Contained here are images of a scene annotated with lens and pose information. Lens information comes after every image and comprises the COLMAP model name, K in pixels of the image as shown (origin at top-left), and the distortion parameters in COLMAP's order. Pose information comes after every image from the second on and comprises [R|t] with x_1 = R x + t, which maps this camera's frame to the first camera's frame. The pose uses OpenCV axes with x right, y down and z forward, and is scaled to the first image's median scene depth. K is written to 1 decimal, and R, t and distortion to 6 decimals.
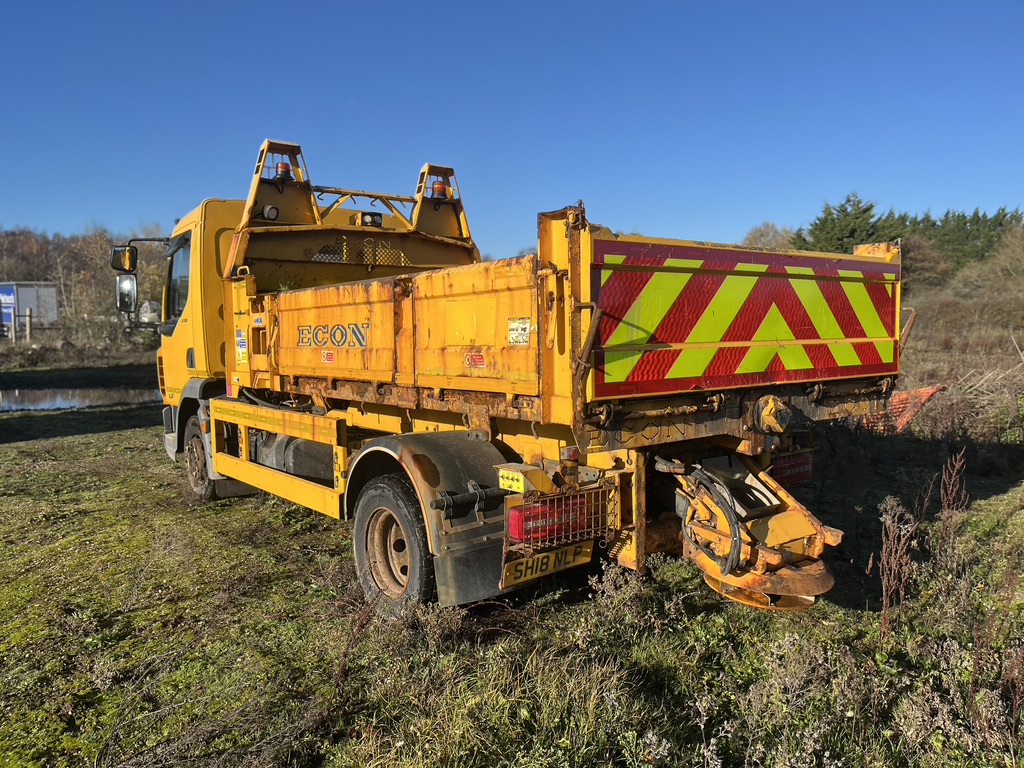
lens RADIAL K [[780.7, 0, 510.7], [0, 780.7, 383.4], [0, 0, 1]] dist [0.024633, -0.027499]
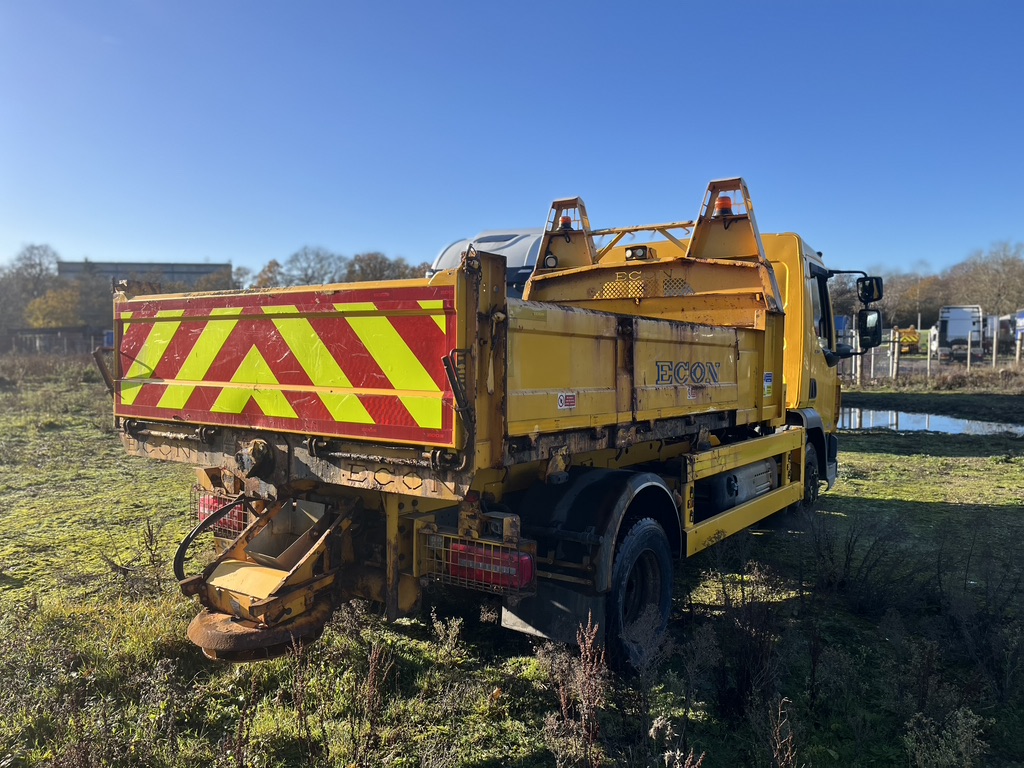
lens RADIAL K [[780.7, 0, 508.3], [0, 780.7, 388.5], [0, 0, 1]] dist [0.024633, -0.027499]
pose [[0.308317, 0.057634, -0.949536, 1.341785], [-0.077461, 0.996369, 0.035325, -0.106095], [0.948125, 0.062661, 0.311662, 0.983263]]
